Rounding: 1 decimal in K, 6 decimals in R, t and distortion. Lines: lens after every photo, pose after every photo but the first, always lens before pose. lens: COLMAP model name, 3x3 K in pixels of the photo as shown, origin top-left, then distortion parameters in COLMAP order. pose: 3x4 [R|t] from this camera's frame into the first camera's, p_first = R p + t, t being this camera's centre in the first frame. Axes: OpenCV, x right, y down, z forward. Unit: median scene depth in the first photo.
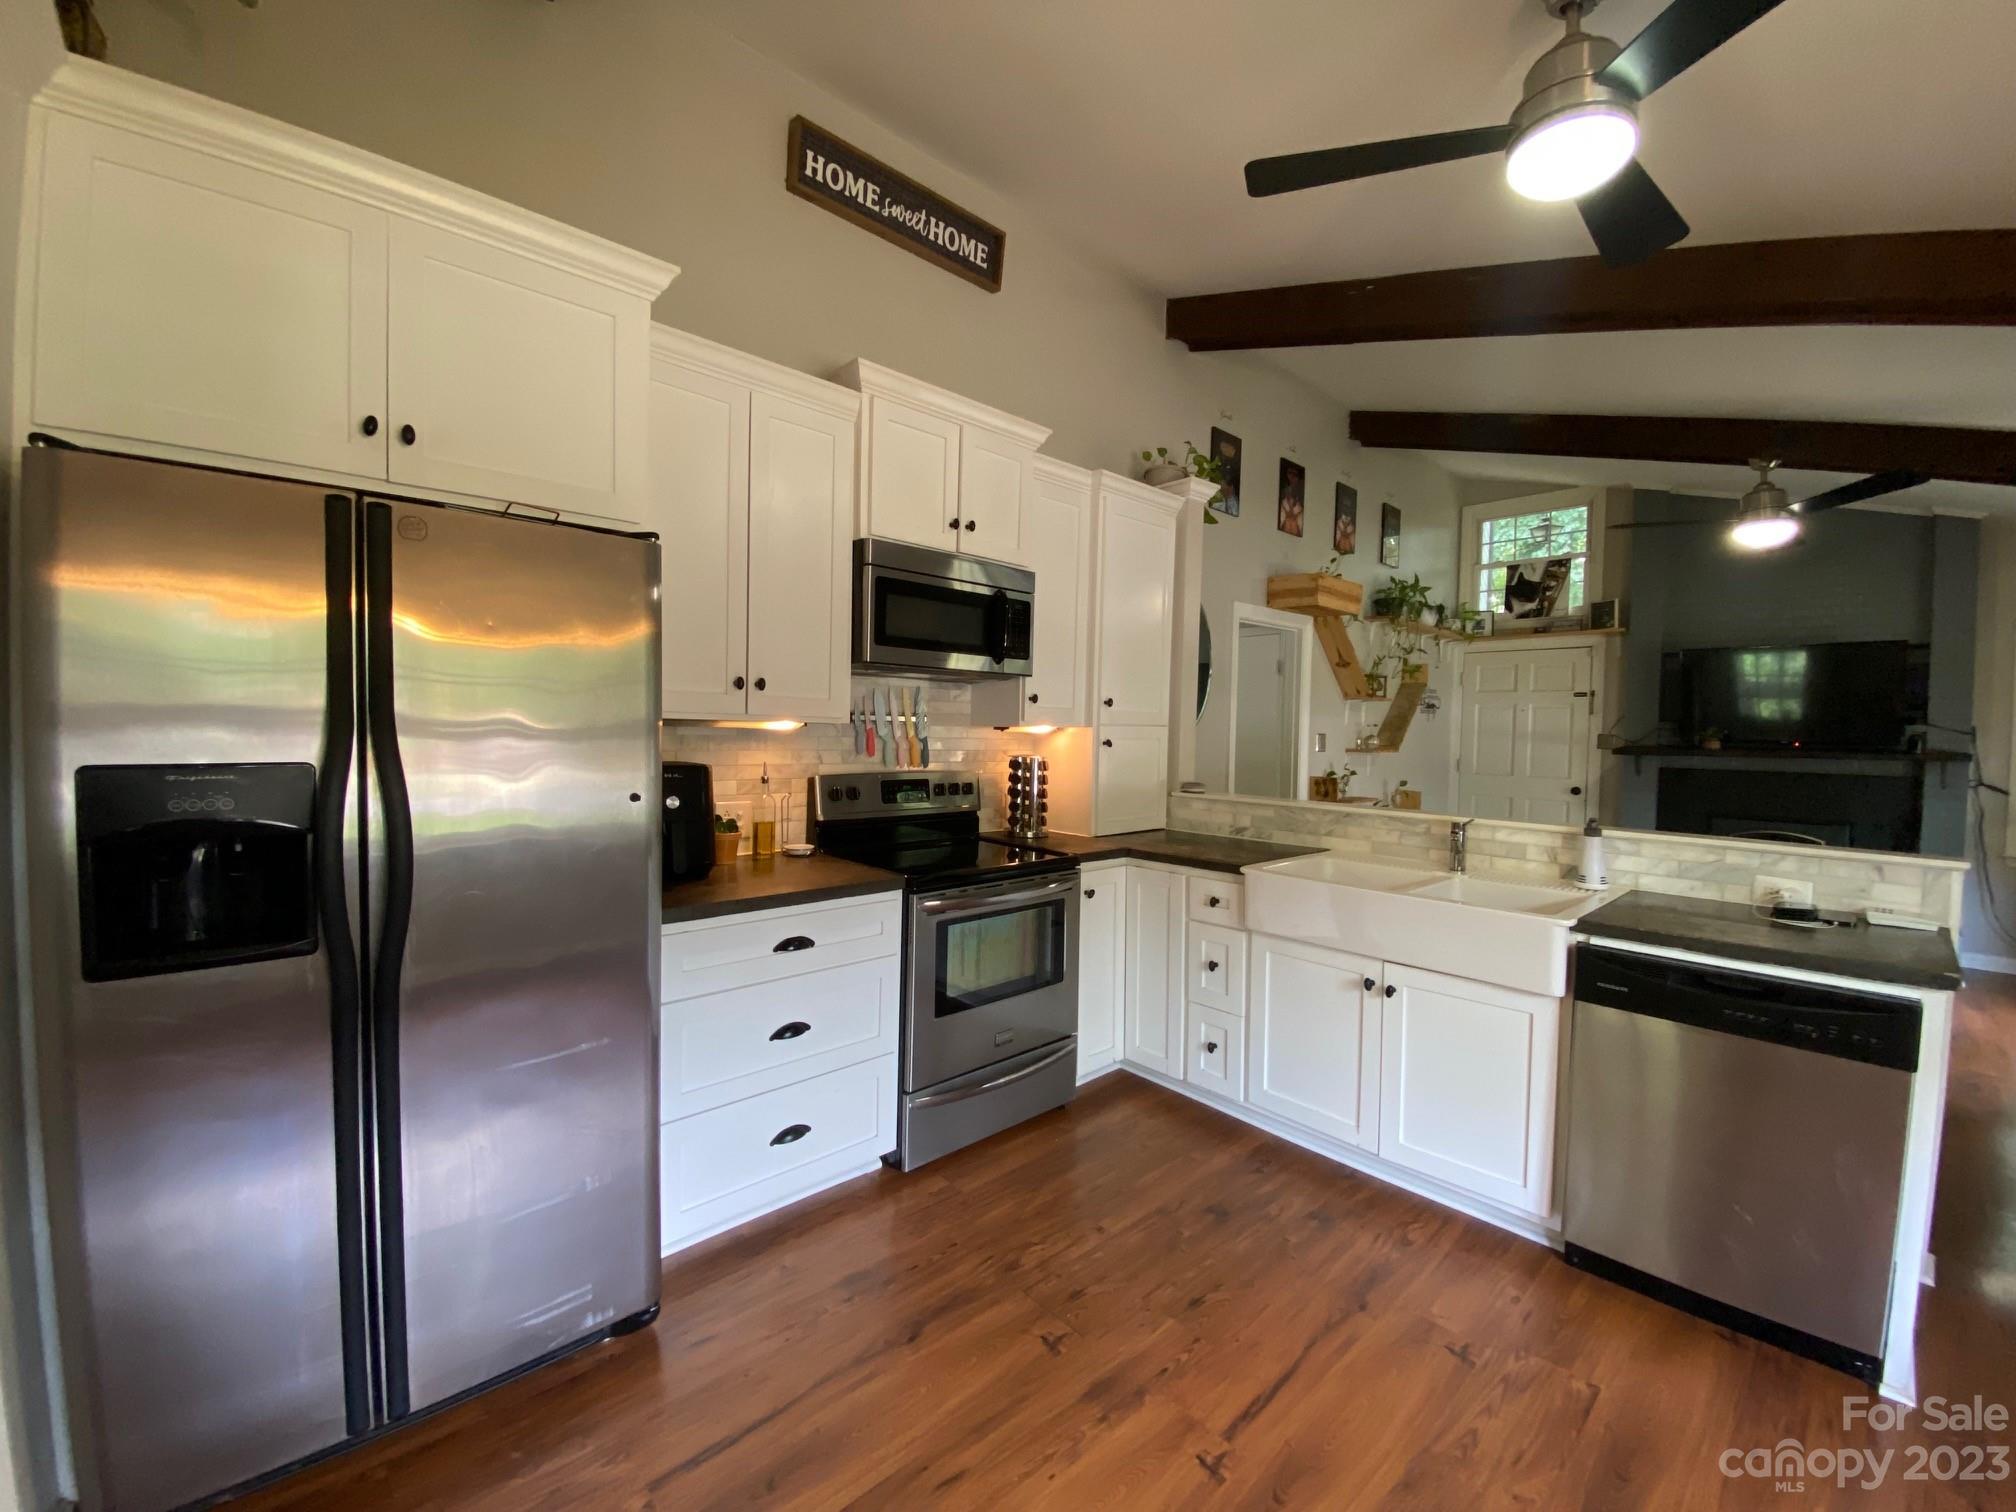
lens RADIAL K [[814.1, 0, 1001.8], [0, 814.1, 754.8], [0, 0, 1]] dist [0.029115, -0.023885]
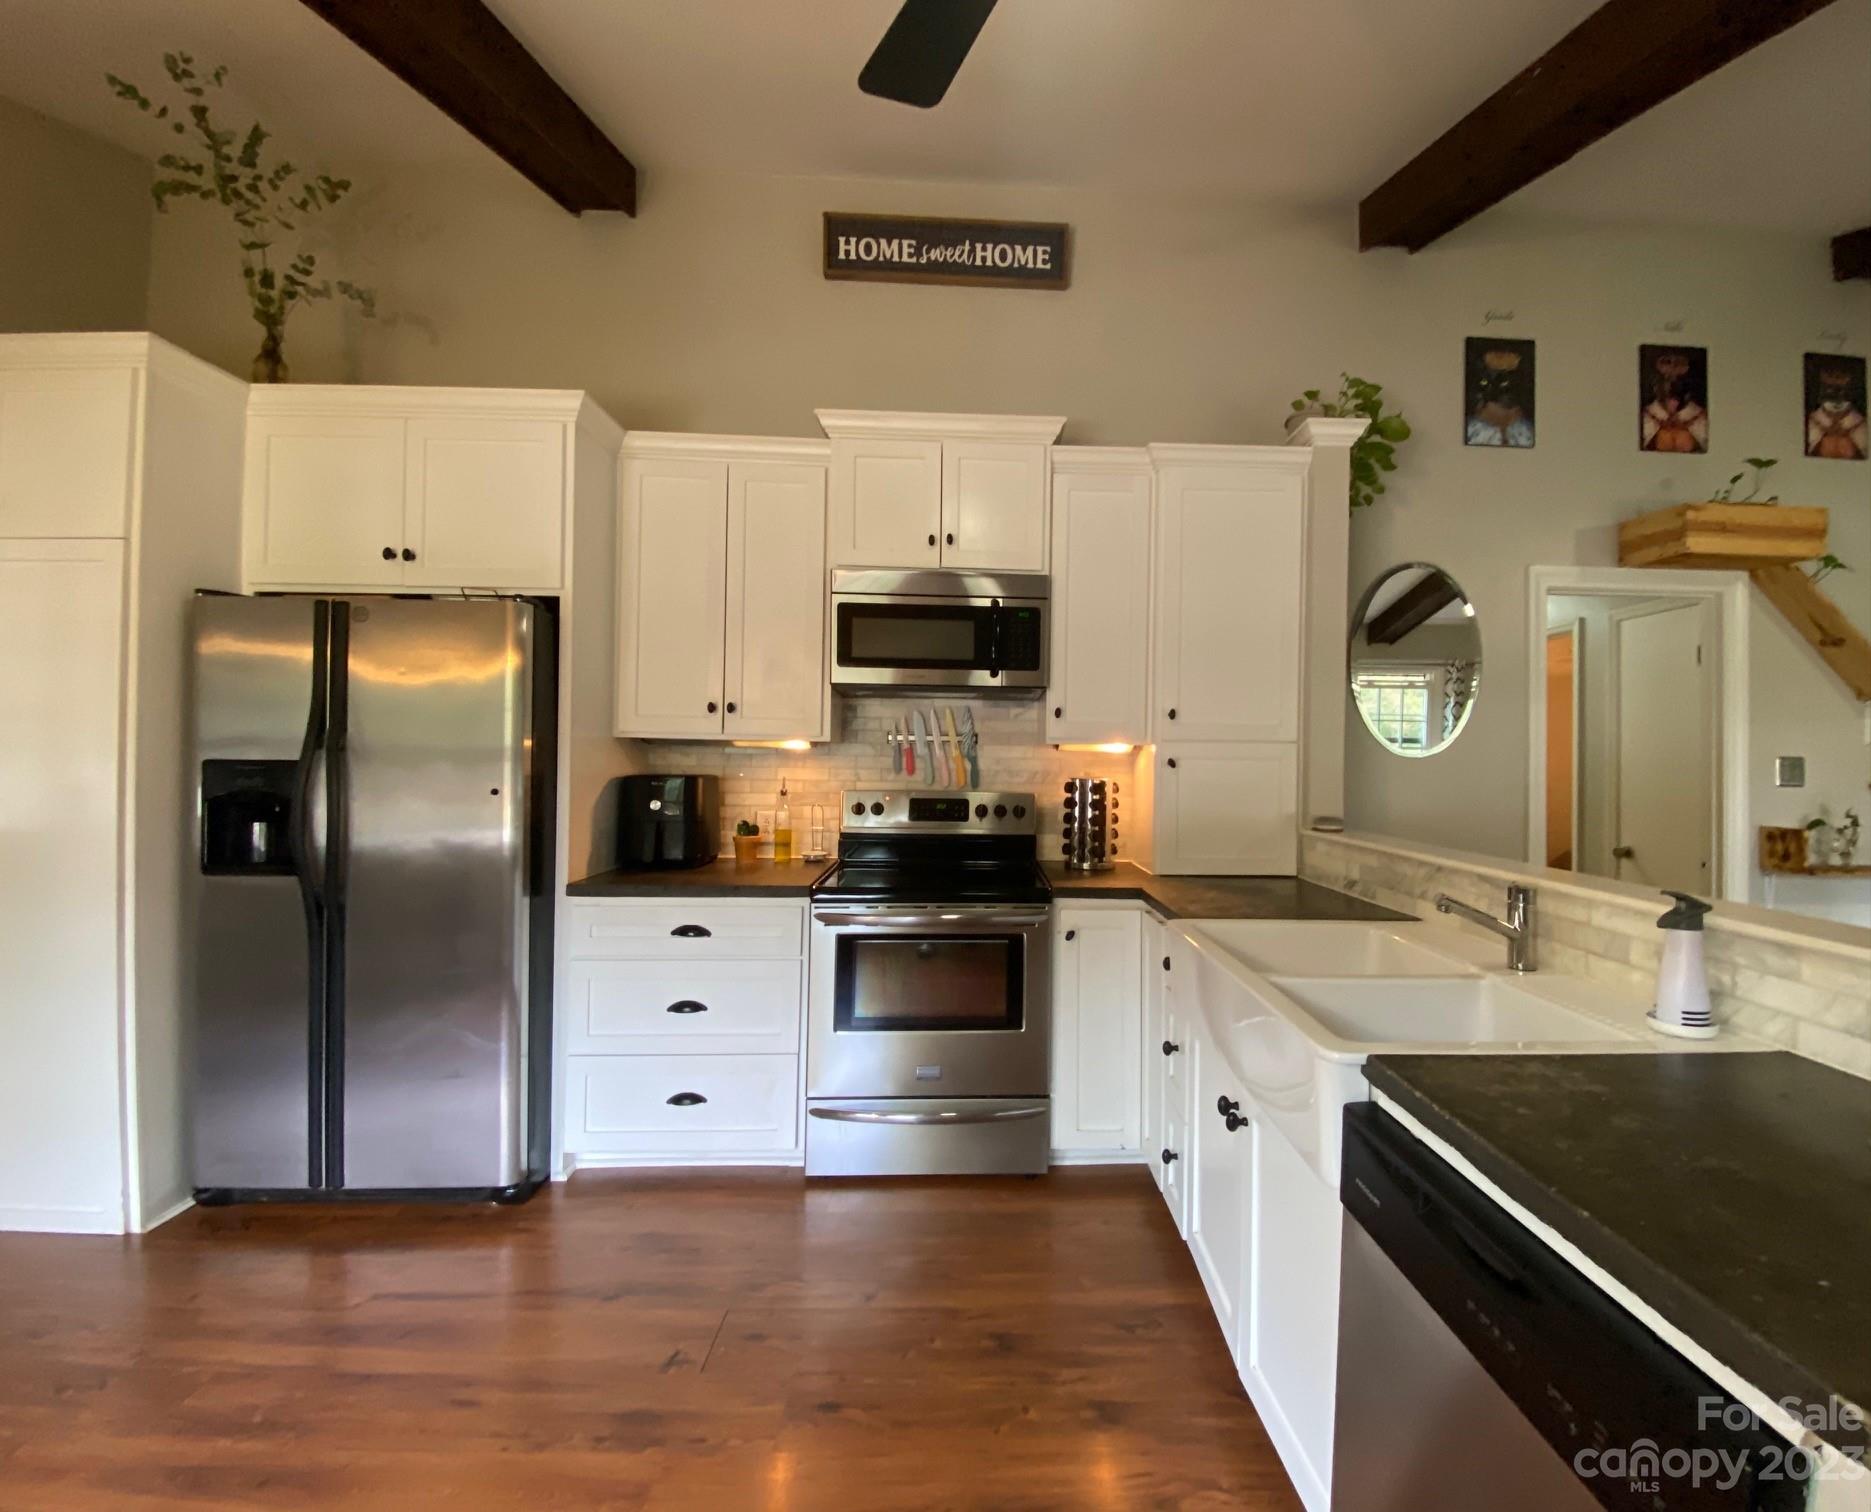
lens RADIAL K [[816.8, 0, 1004.4], [0, 816.8, 753.4], [0, 0, 1]] dist [0.022711, -0.021671]
pose [[0.772383, -0.011723, -0.635049, 0.556753], [-0.020622, 0.998840, -0.043521, 0.016221], [0.634822, 0.046711, 0.771245, 0.259743]]
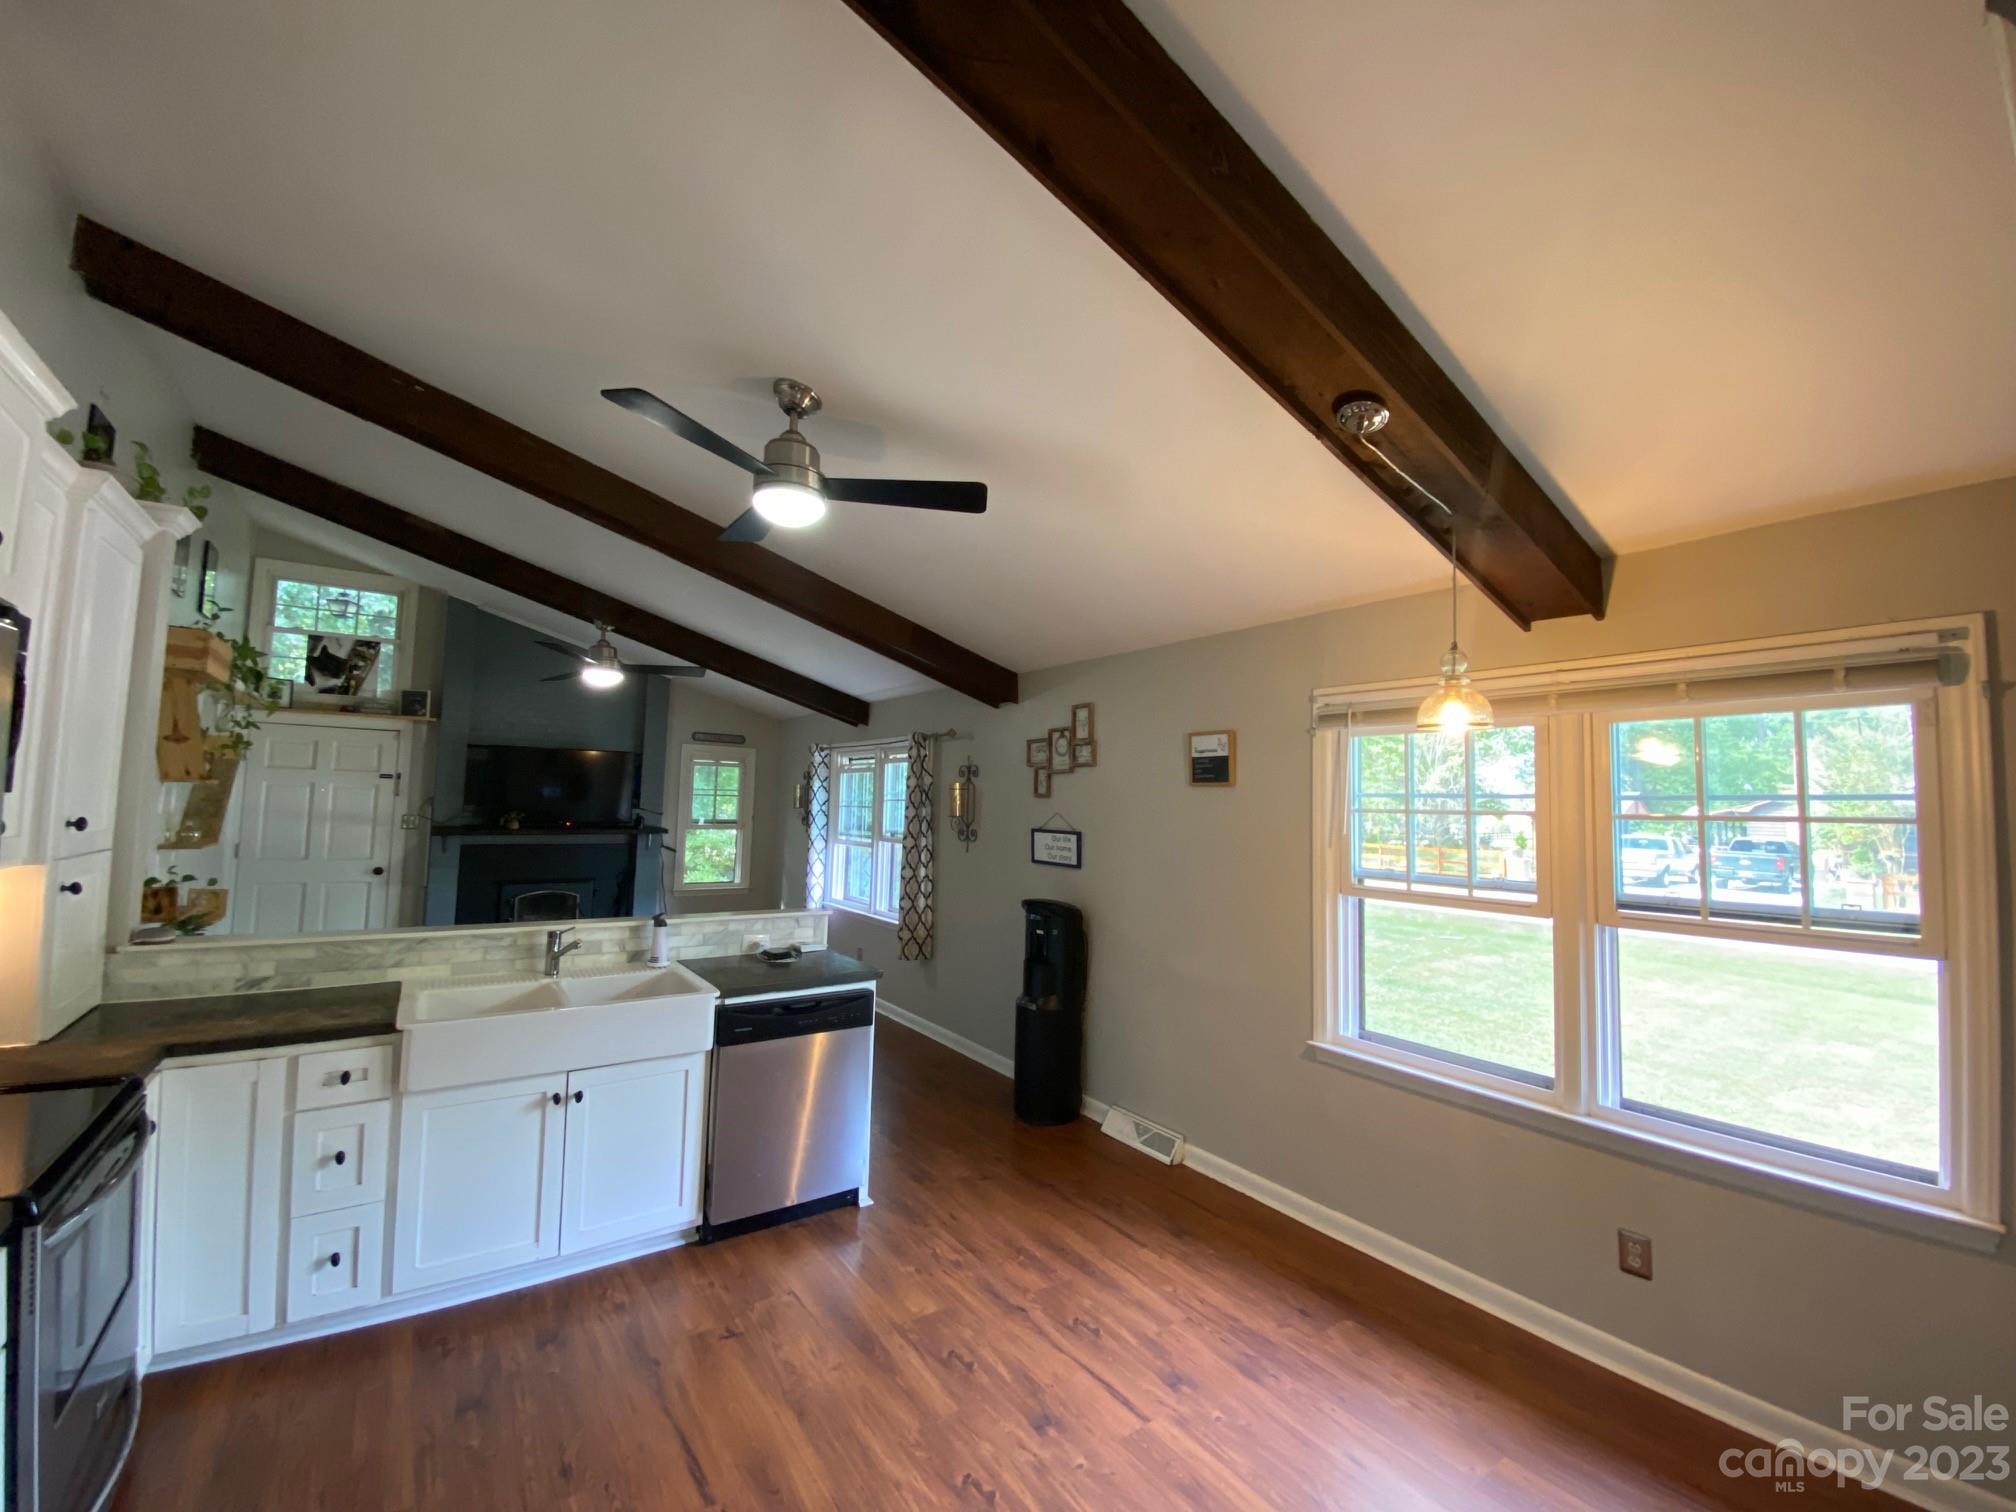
lens RADIAL K [[820.8, 0, 1009.1], [0, 820.8, 752.6], [0, 0, 1]] dist [0.032378, -0.028919]
pose [[0.124602, 0.049654, 0.990964, -0.438720], [0.008700, 0.998654, -0.051134, -0.086037], [-0.992169, 0.014993, 0.124003, 0.201337]]
